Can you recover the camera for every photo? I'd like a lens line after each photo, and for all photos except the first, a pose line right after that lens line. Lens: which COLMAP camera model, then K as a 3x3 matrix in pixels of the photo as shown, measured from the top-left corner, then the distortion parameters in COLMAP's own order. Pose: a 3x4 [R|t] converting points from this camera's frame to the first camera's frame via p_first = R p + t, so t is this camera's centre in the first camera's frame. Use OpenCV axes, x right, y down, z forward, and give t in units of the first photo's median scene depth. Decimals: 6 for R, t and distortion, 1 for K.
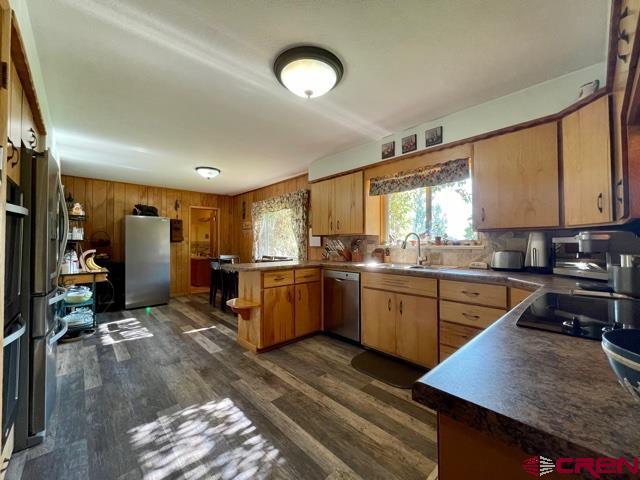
lens RADIAL K [[256.7, 0, 320.7], [0, 256.7, 239.6], [0, 0, 1]] dist [-0.005881, 0.000021]
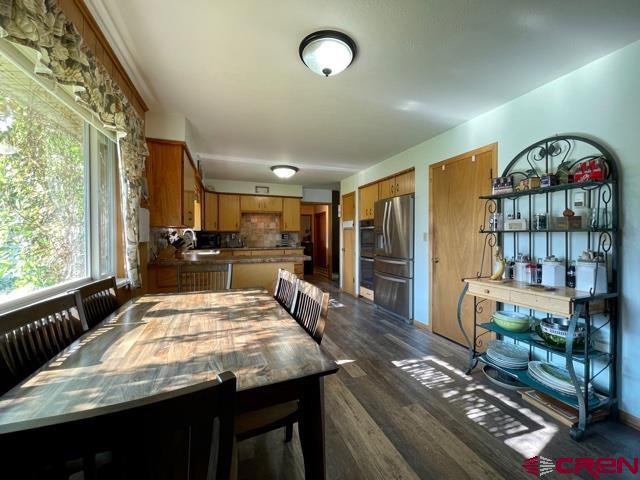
lens RADIAL K [[256.7, 0, 319.4], [0, 256.7, 237.8], [0, 0, 1]] dist [-0.005881, 0.000021]
pose [[-0.919382, -0.004289, 0.393343, -0.828450], [-0.007301, 0.999954, -0.006163, 0.020489], [-0.393299, -0.008538, -0.919371, 1.950470]]
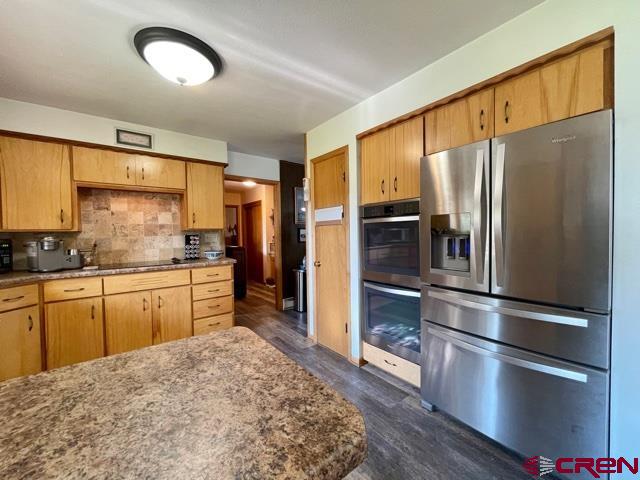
lens RADIAL K [[256.7, 0, 323.6], [0, 256.7, 236.9], [0, 0, 1]] dist [-0.005881, 0.000021]
pose [[-0.996468, 0.012069, 0.083107, -0.423422], [0.011940, 0.999927, -0.002054, -0.002660], [-0.083125, -0.001054, -0.996539, 1.231498]]
